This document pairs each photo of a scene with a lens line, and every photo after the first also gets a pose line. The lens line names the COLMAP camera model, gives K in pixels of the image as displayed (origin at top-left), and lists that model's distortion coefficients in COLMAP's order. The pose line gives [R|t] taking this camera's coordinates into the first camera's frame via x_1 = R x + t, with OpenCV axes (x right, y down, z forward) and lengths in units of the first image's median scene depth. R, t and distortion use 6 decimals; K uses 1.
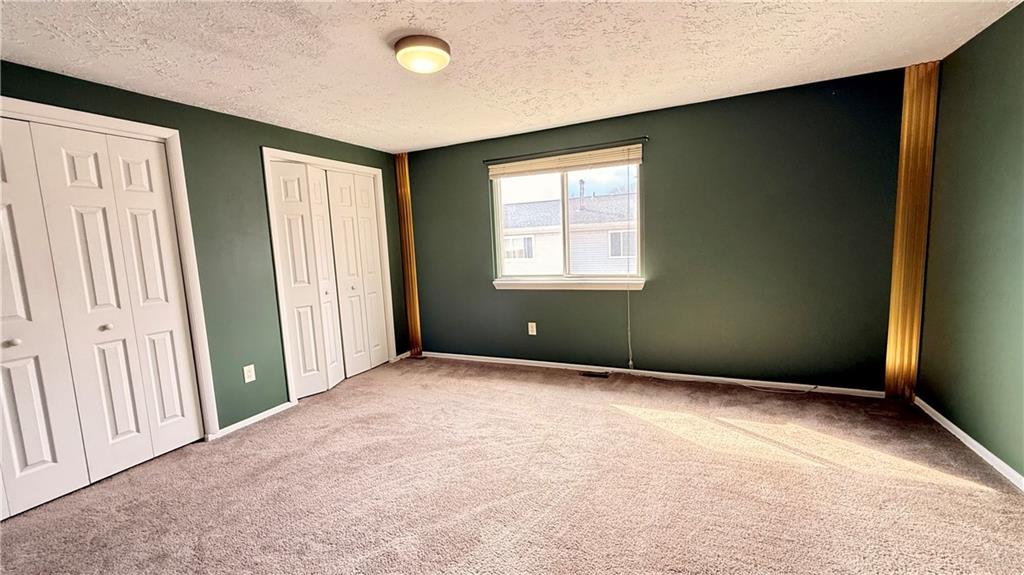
lens RADIAL K [[408.3, 0, 511.6], [0, 408.3, 289.1], [0, 0, 1]] dist [-0.001225, 0.000552]
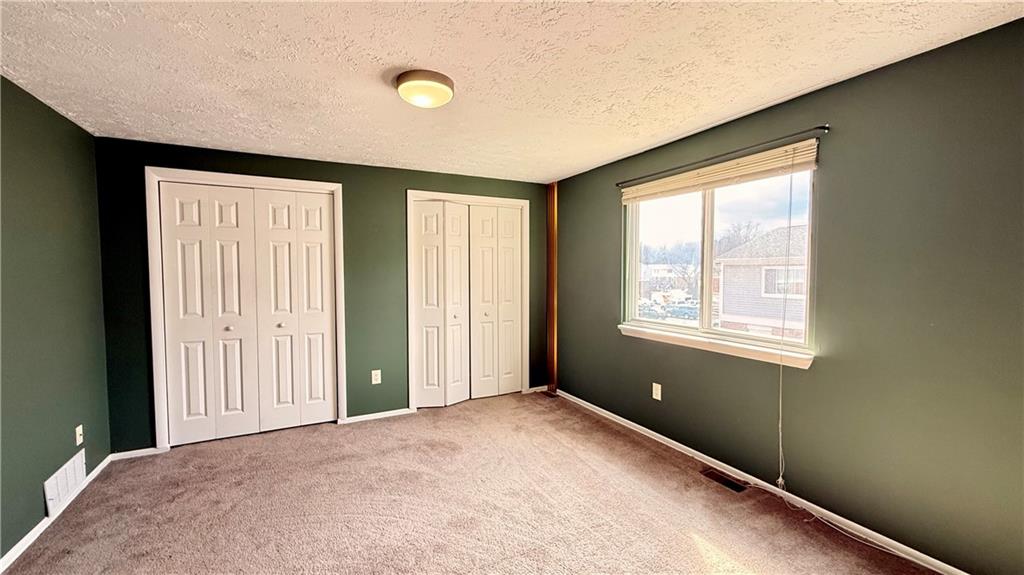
lens RADIAL K [[408.3, 0, 510.3], [0, 408.3, 289.0], [0, 0, 1]] dist [-0.001225, 0.000552]
pose [[0.790467, 0.071791, -0.608283, 0.340453], [-0.106935, 0.994030, -0.021646, -0.059671], [0.603098, 0.082157, 0.793425, 0.231185]]
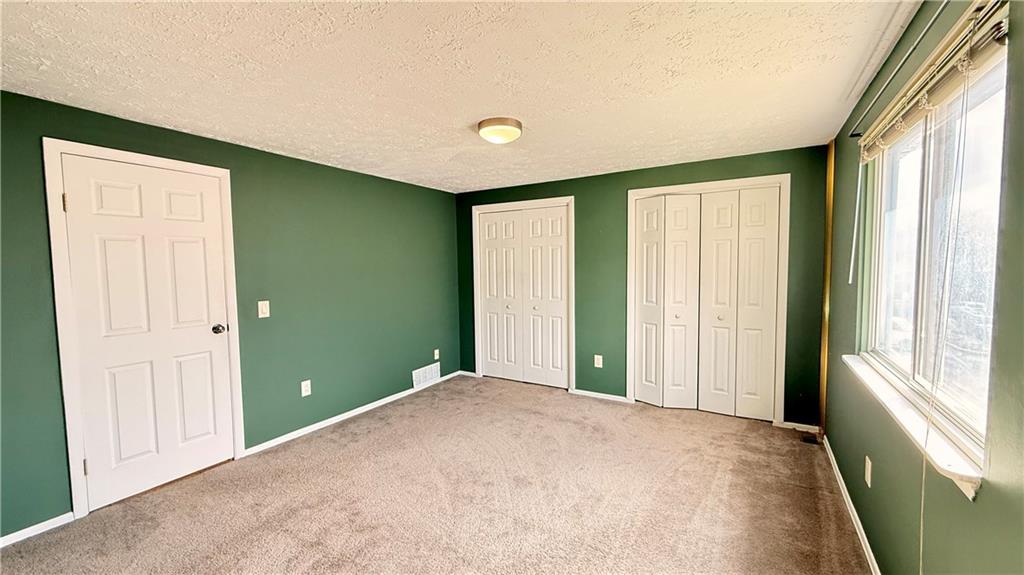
lens RADIAL K [[408.3, 0, 510.9], [0, 408.3, 289.2], [0, 0, 1]] dist [-0.001225, 0.000552]
pose [[-0.107685, 0.110979, -0.987971, 0.632589], [-0.102151, 0.987255, 0.122033, -0.149108], [0.988923, 0.114063, -0.094976, 0.719191]]
